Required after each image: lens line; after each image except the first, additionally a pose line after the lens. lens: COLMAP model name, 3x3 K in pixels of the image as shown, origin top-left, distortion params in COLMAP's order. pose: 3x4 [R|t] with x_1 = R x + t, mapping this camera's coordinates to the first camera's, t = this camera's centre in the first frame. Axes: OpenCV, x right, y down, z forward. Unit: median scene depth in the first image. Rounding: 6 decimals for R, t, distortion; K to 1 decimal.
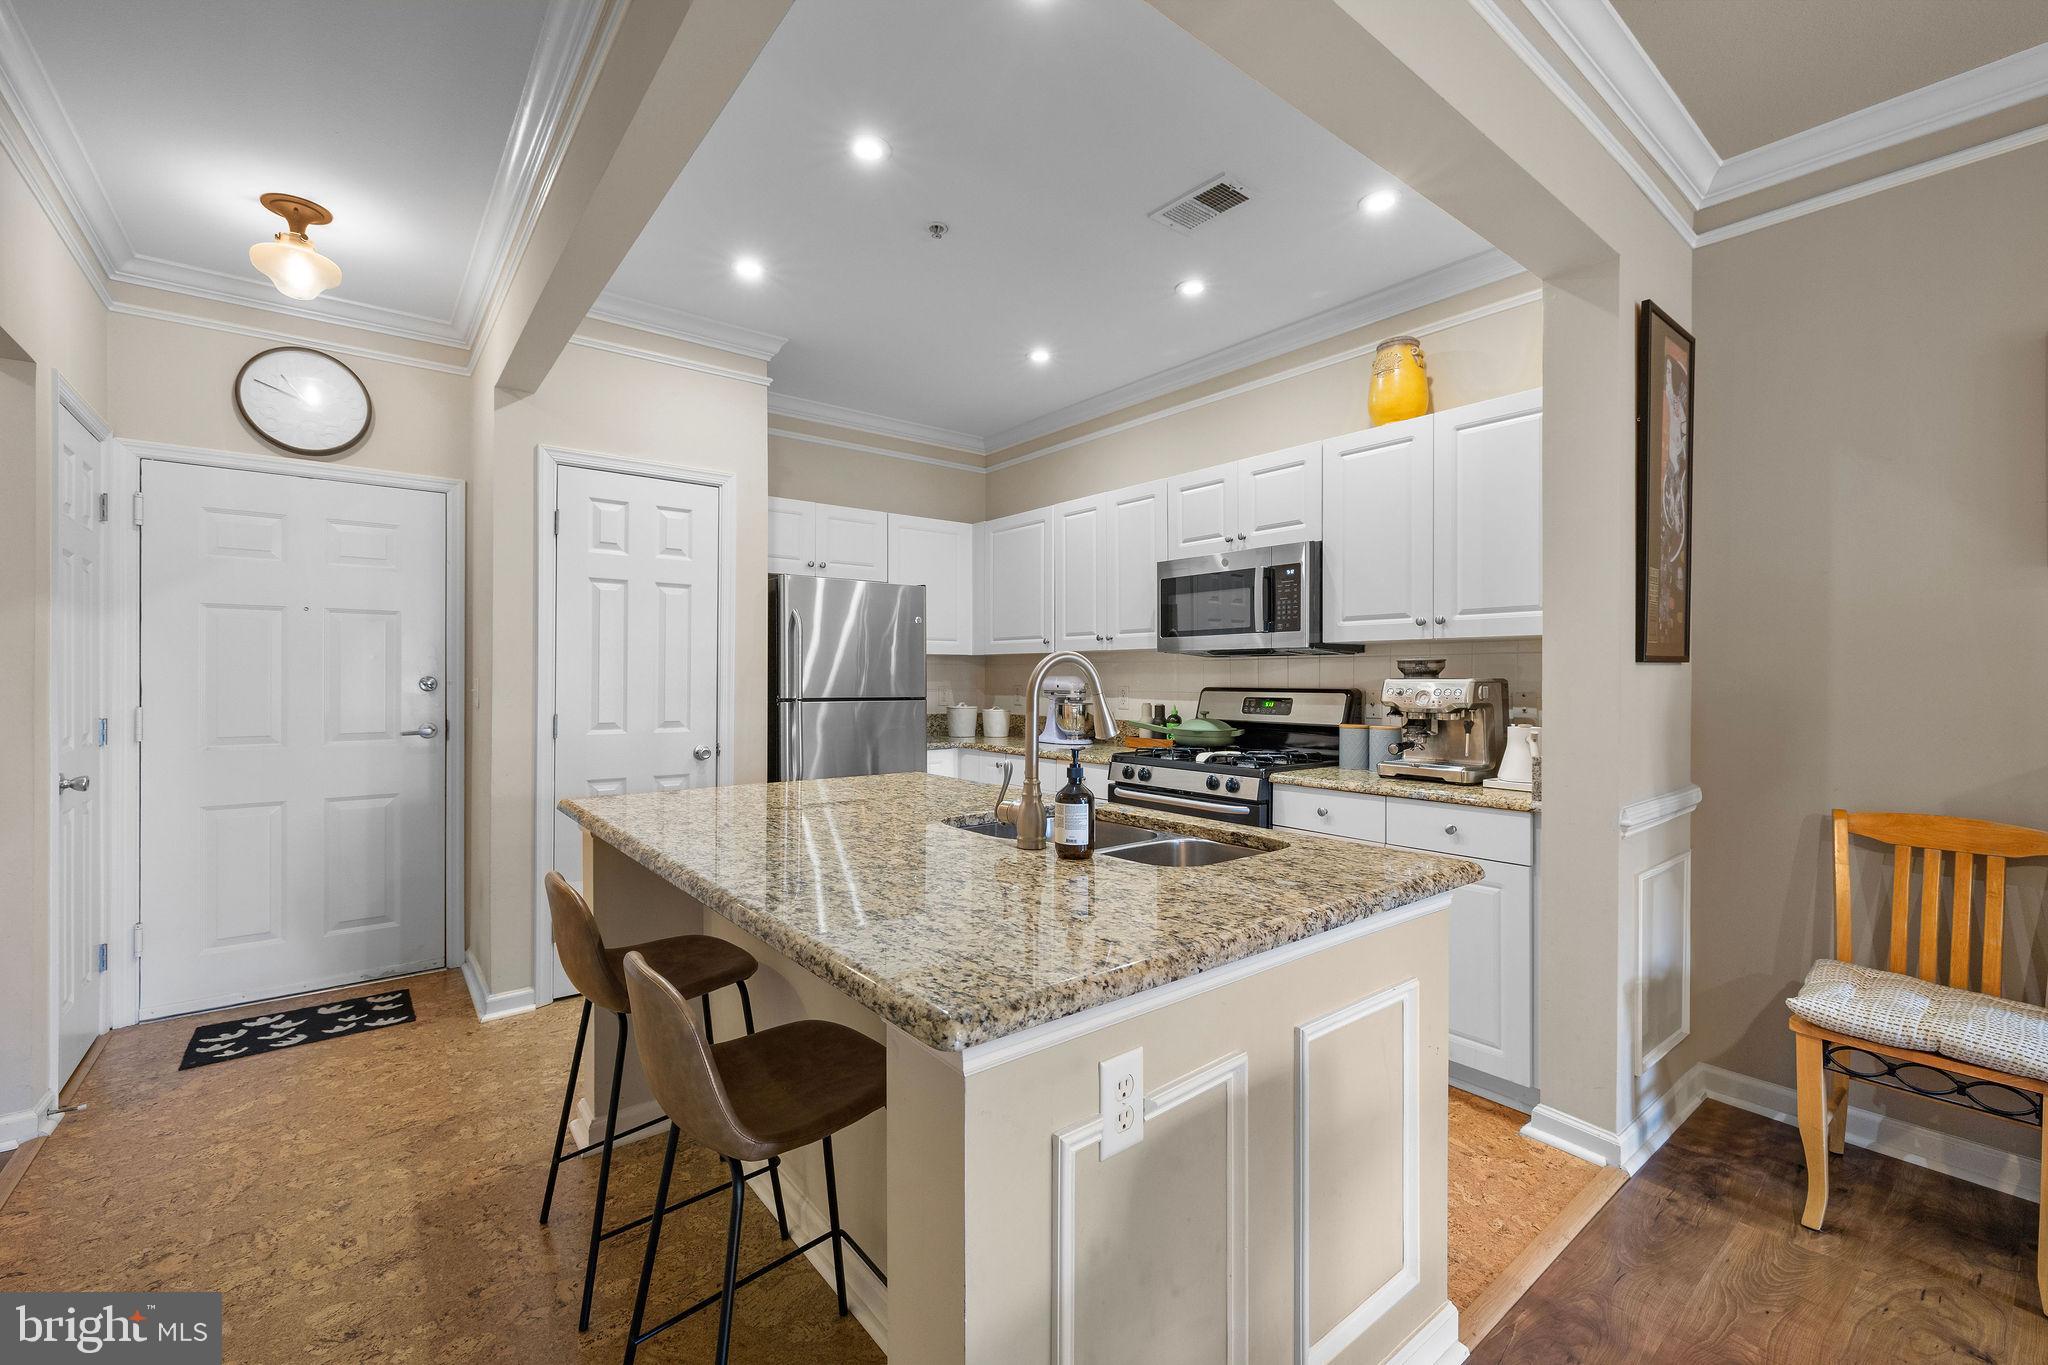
lens RADIAL K [[851.7, 0, 1019.4], [0, 851.7, 675.1], [0, 0, 1]] dist [-0.000200, 0.000470]
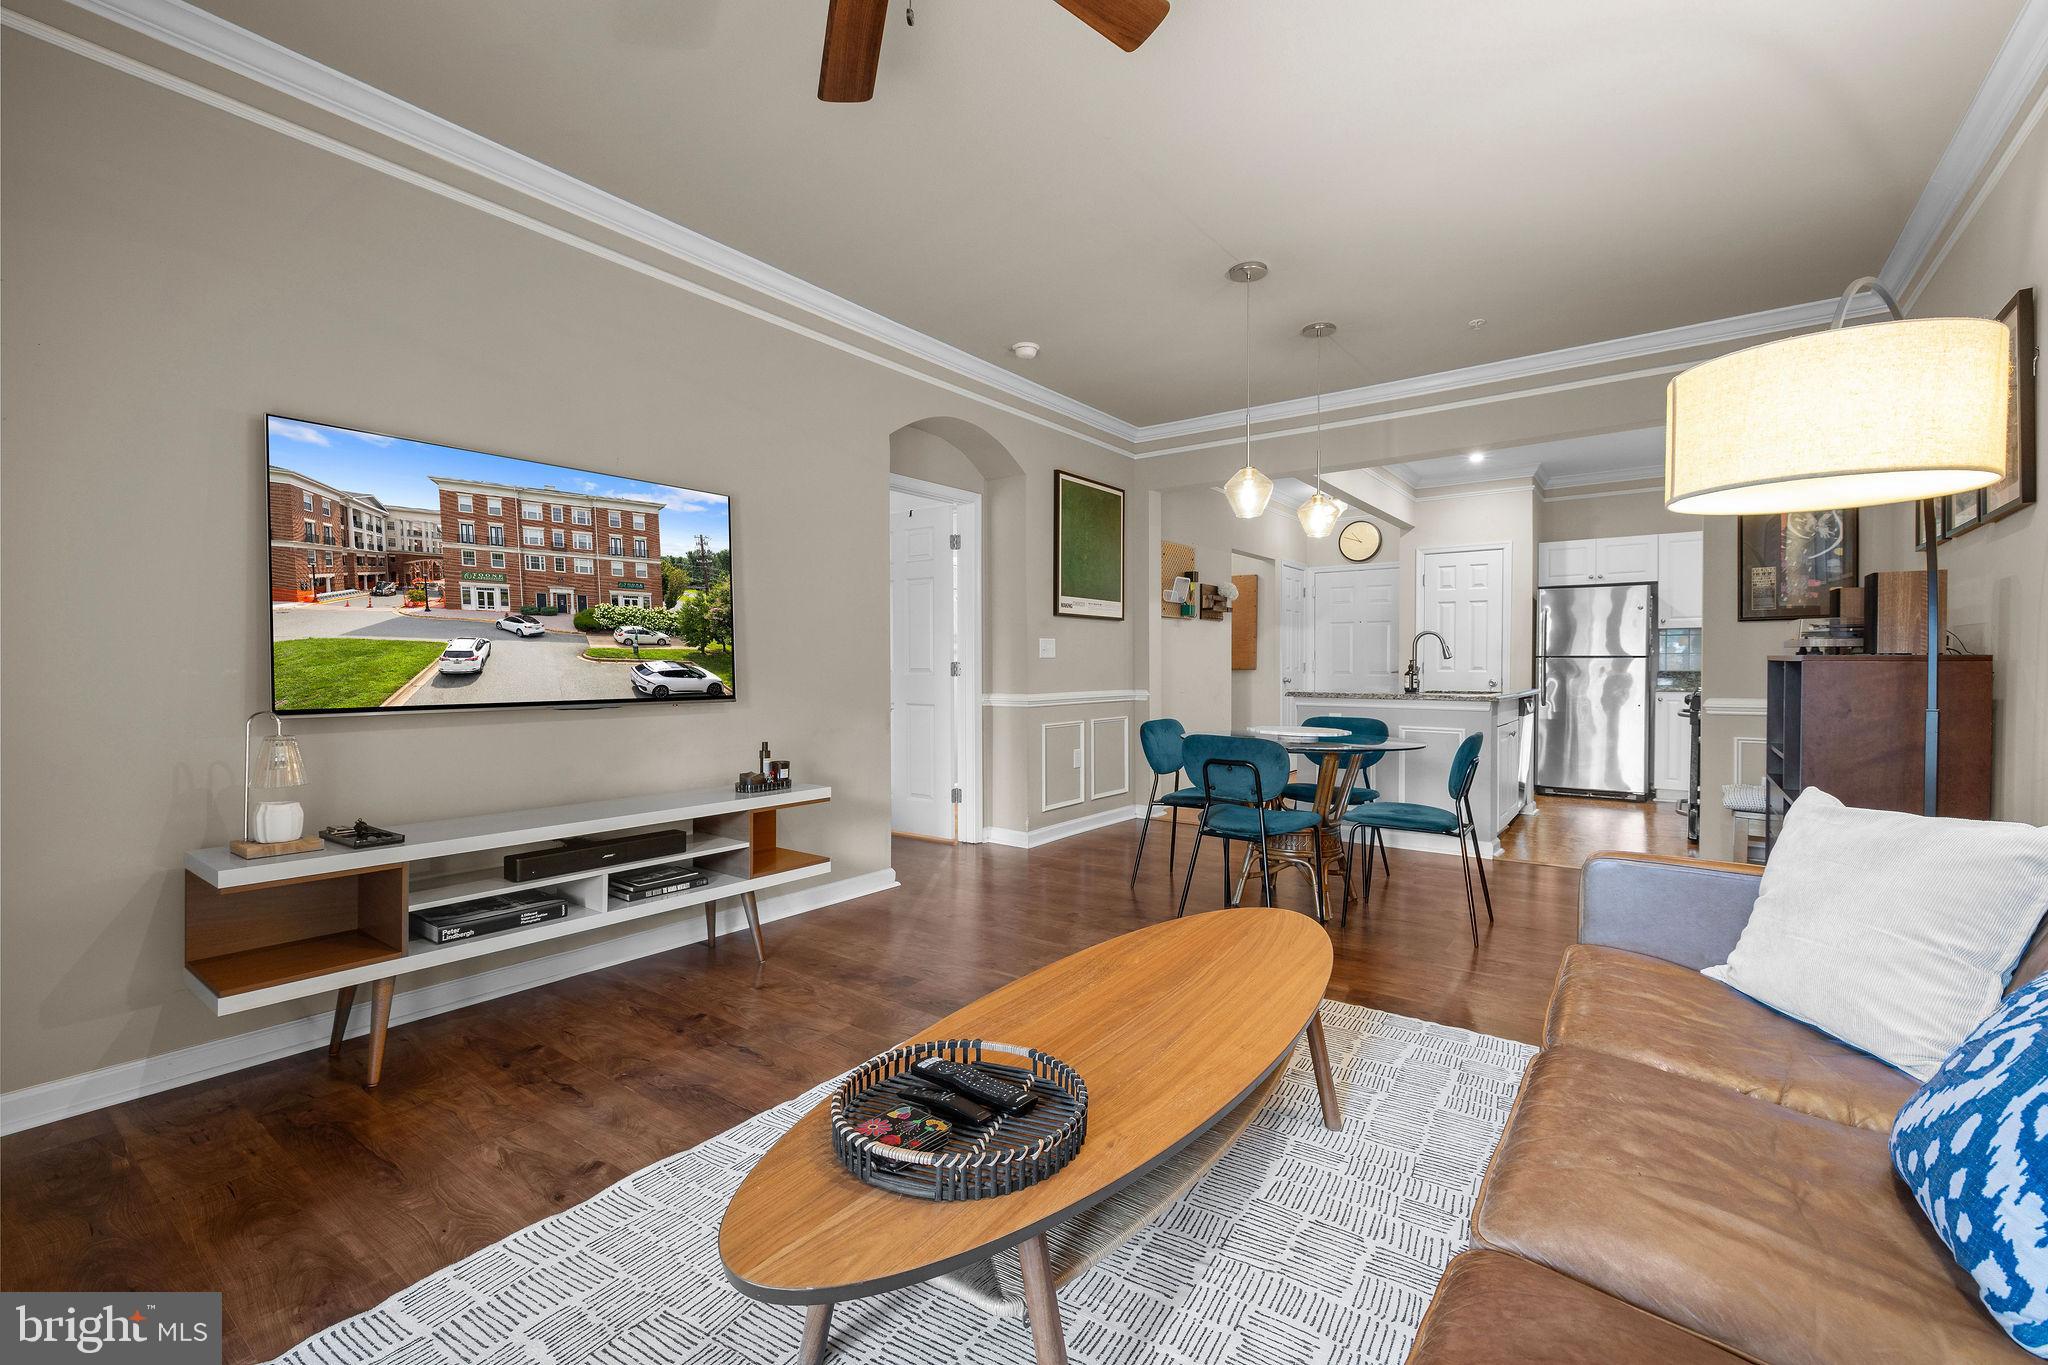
lens RADIAL K [[876.5, 0, 1025.4], [0, 876.5, 670.3], [0, 0, 1]] dist [0.008805, -0.000826]
pose [[0.258889, 0.004672, -0.965896, 1.580475], [0.001657, 0.999985, 0.005281, 0.055227], [0.965906, -0.002968, 0.258878, -0.714417]]
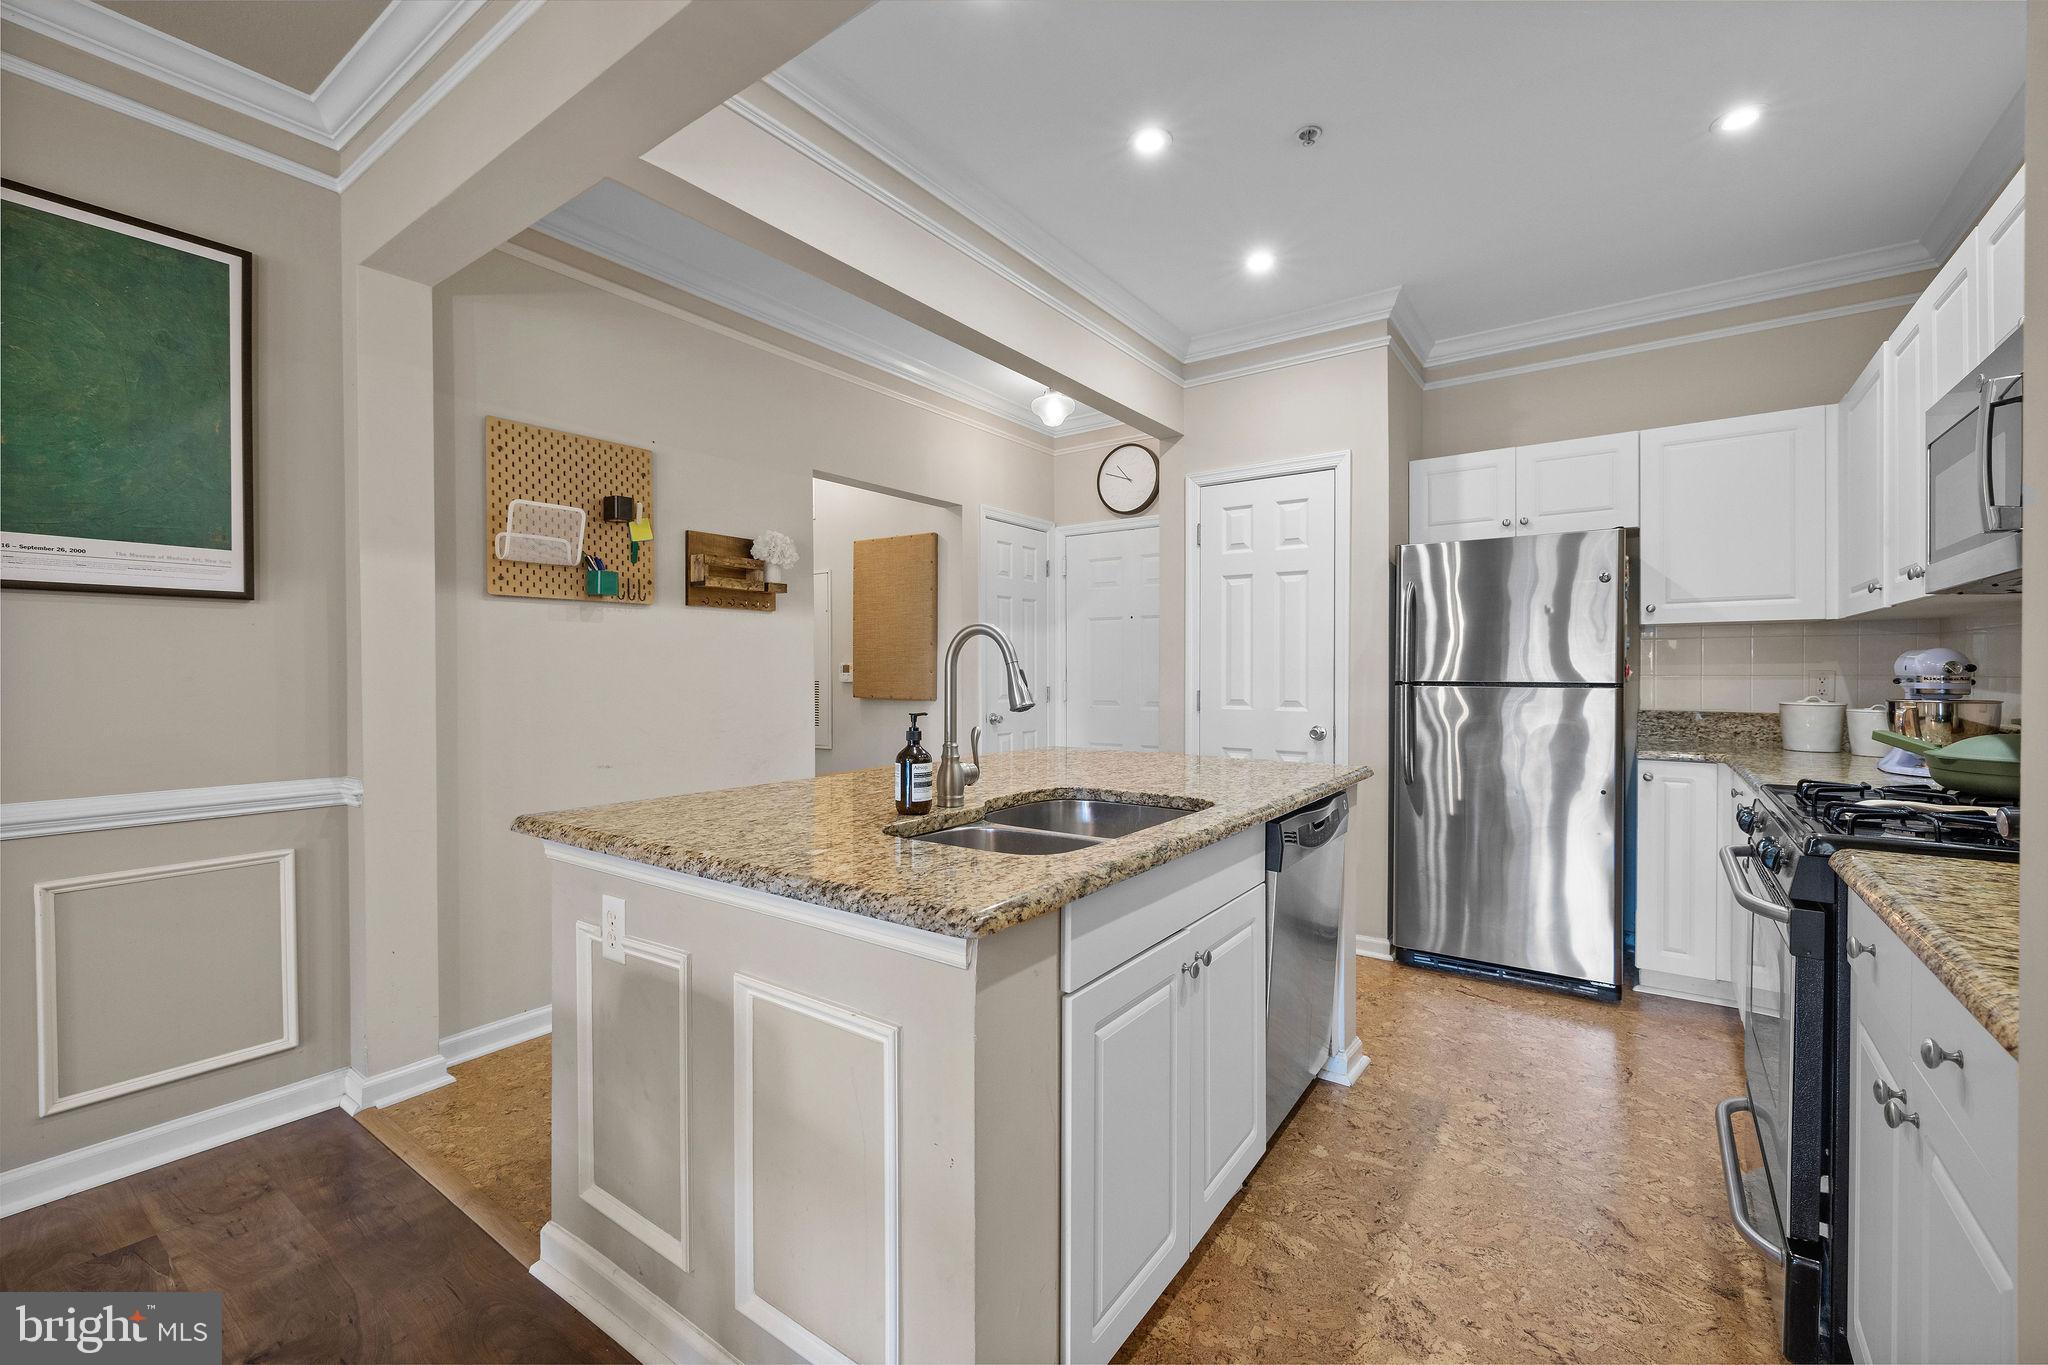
lens RADIAL K [[851.7, 0, 1017.4], [0, 851.7, 673.0], [0, 0, 1]] dist [-0.000200, 0.000470]
pose [[0.268961, 0.000511, -0.963151, 0.602389], [0.005262, 0.999984, 0.002000, 0.017539], [0.963137, -0.005606, 0.268954, 0.440071]]
